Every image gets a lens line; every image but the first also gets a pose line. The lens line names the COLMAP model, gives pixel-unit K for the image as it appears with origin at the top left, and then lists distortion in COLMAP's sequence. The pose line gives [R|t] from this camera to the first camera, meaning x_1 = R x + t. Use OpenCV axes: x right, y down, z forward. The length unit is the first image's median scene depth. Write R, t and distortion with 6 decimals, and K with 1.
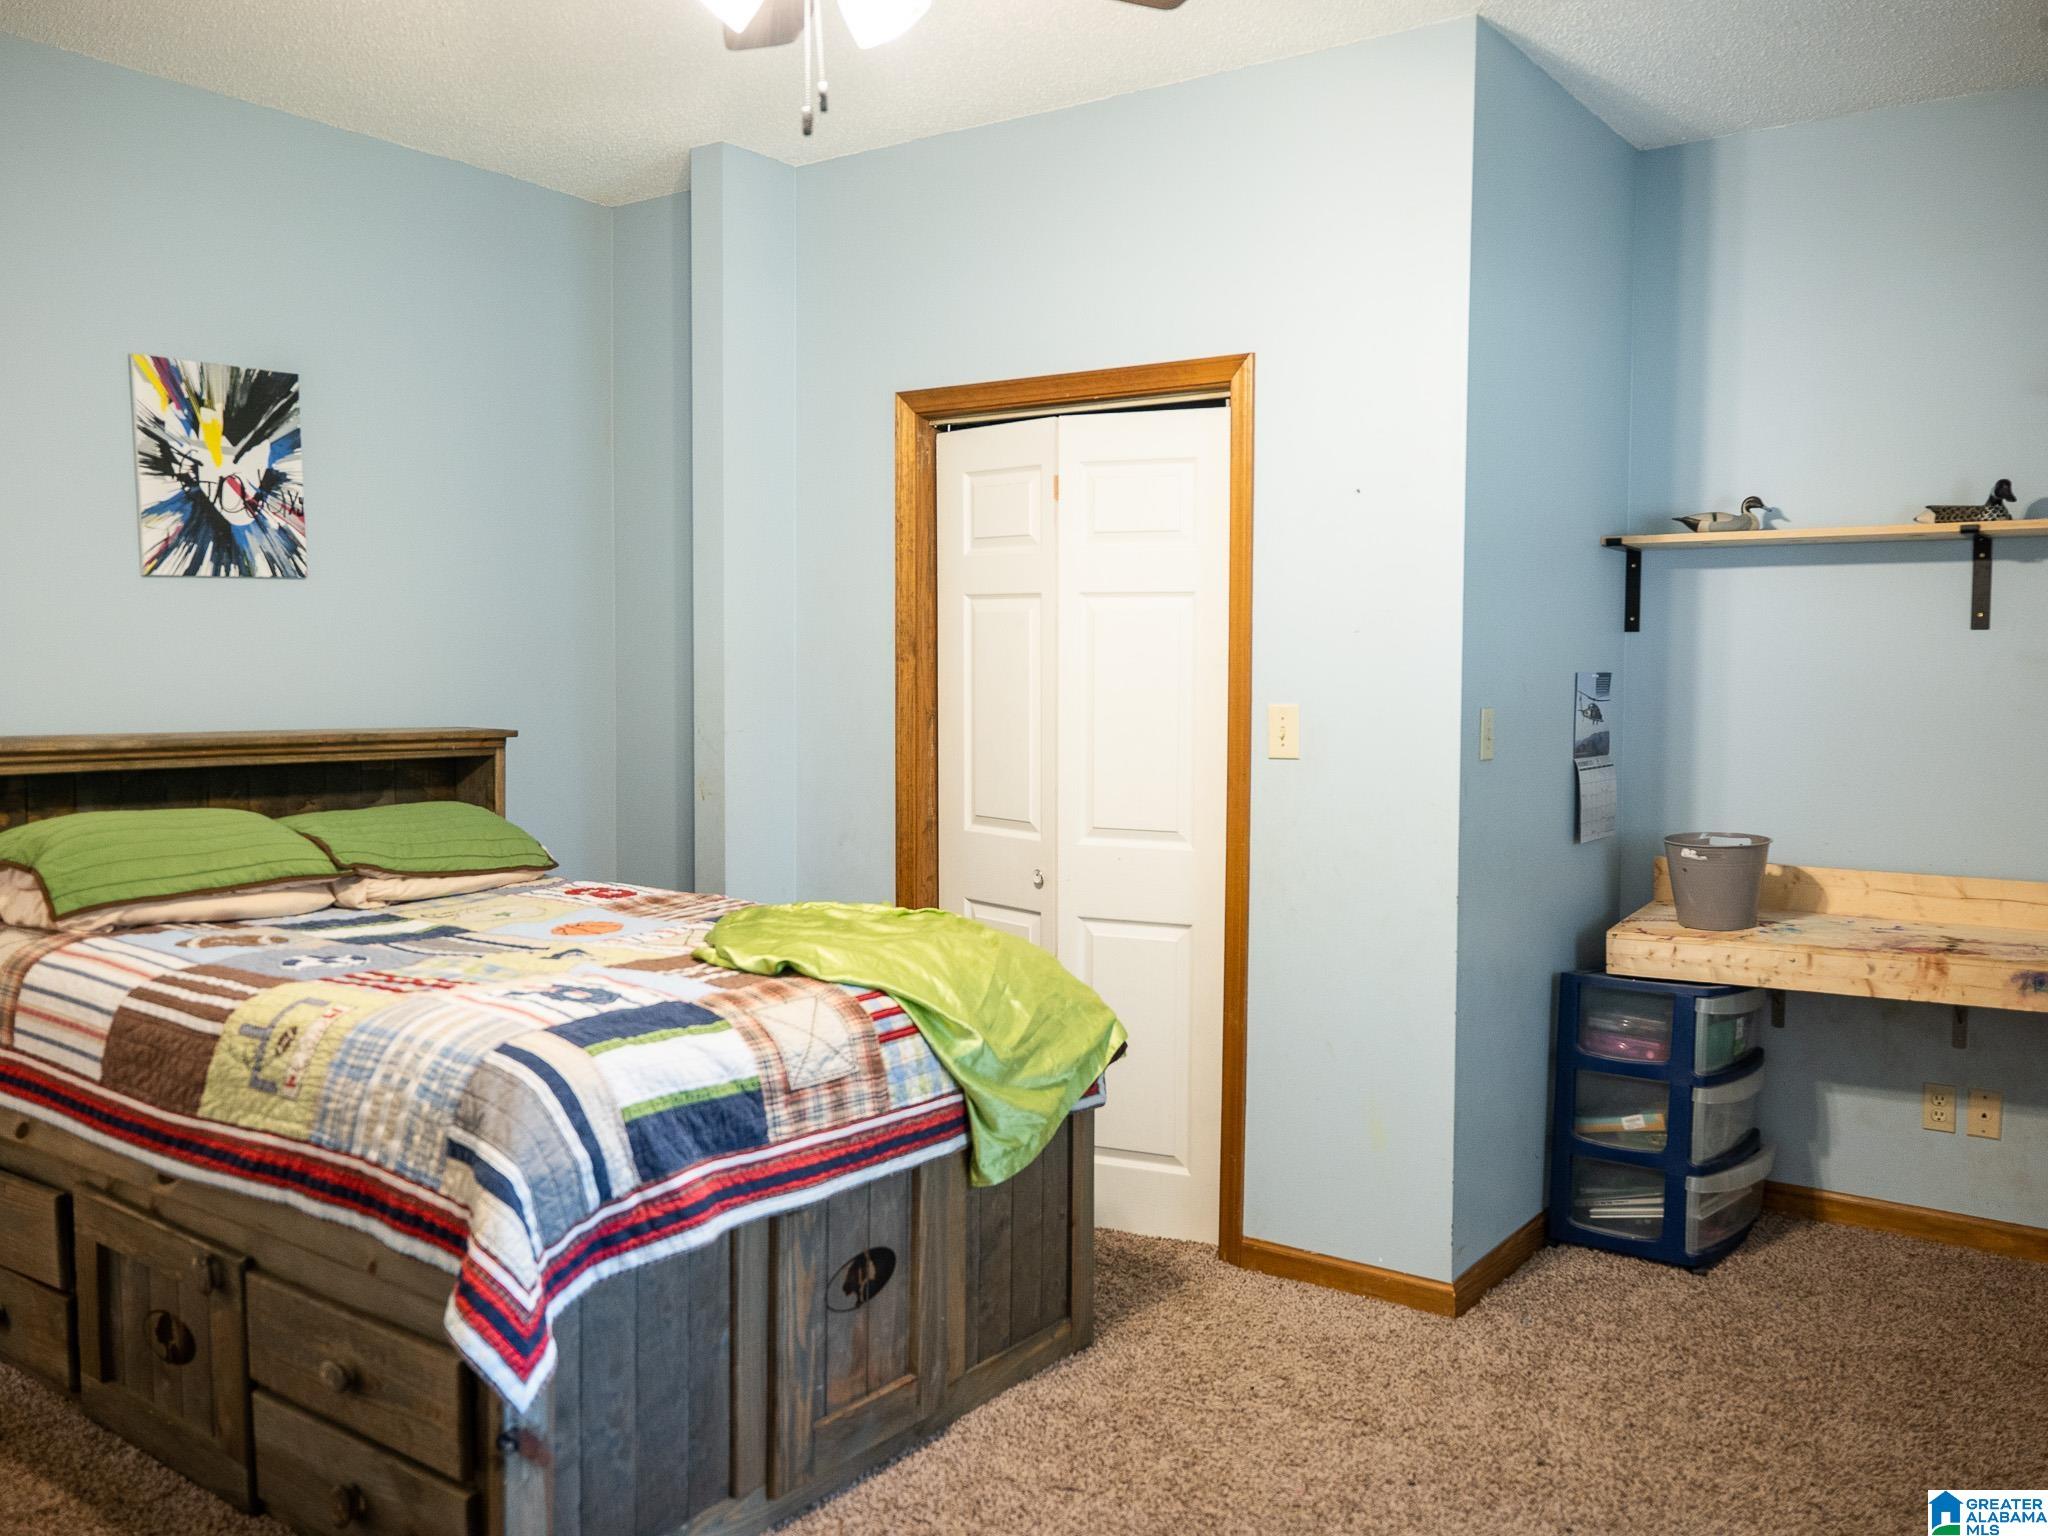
lens RADIAL K [[1654.8, 0, 1024.0], [0, 1654.8, 768.0], [0, 0, 1]] dist [0.001512, 0.016776]
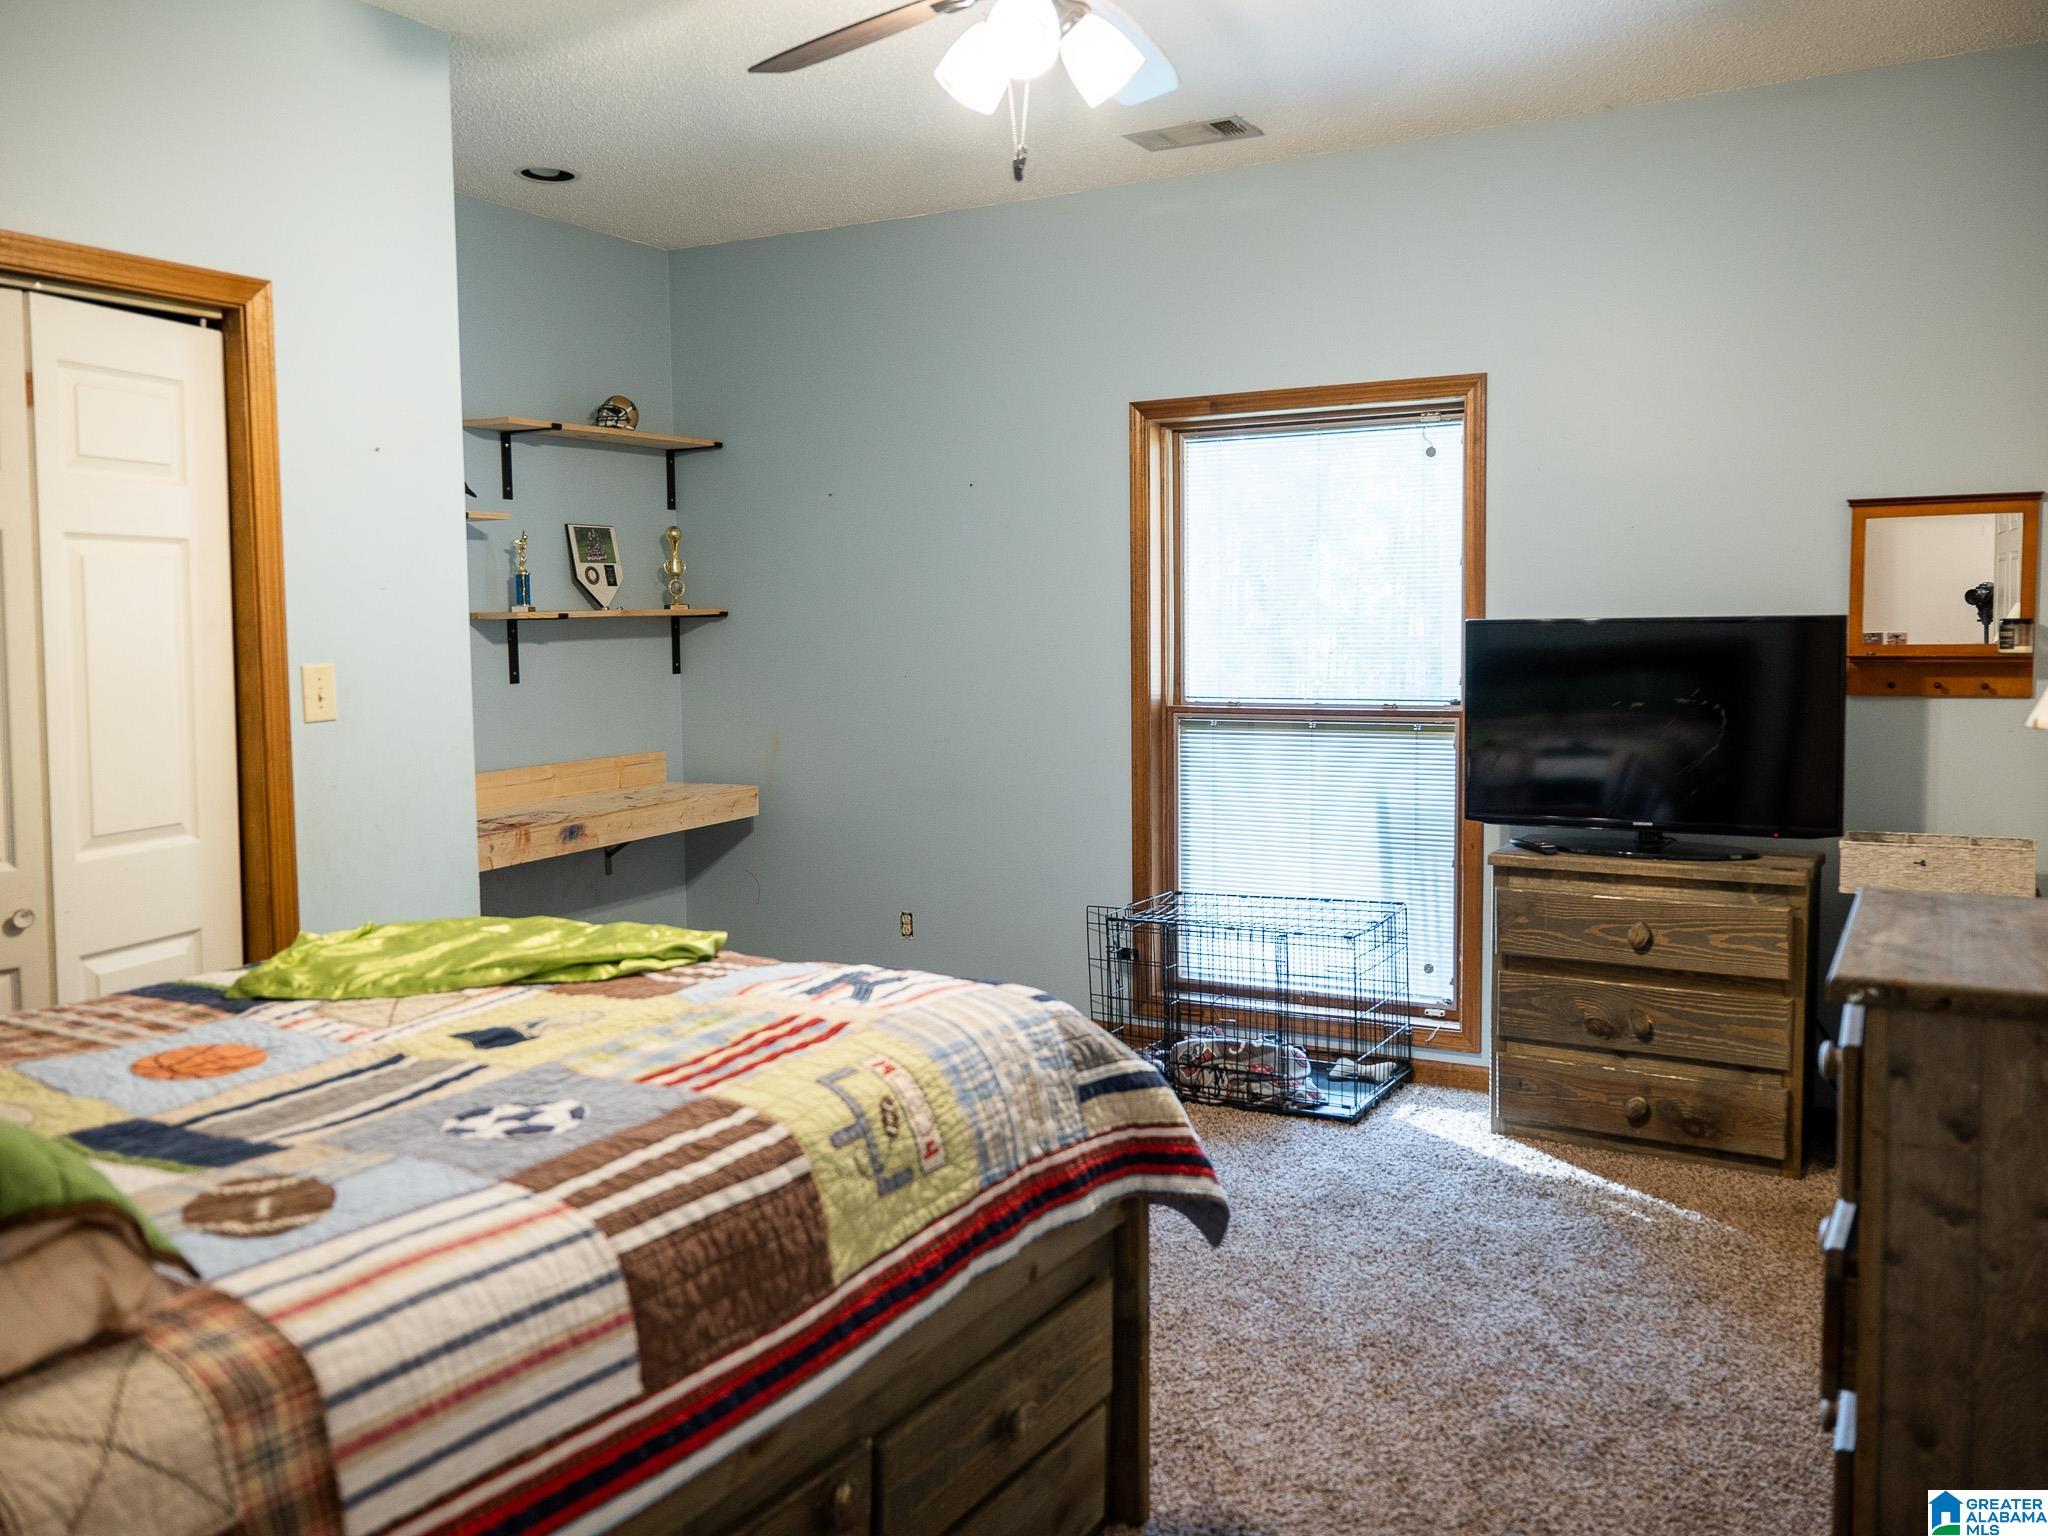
lens RADIAL K [[1654.8, 0, 1024.0], [0, 1654.8, 768.0], [0, 0, 1]] dist [0.001512, 0.016776]
pose [[-0.092133, -0.099409, 0.990772, -1.187437], [0.070383, 0.991865, 0.106064, -0.074133], [-0.993256, 0.079505, -0.084387, 0.977150]]
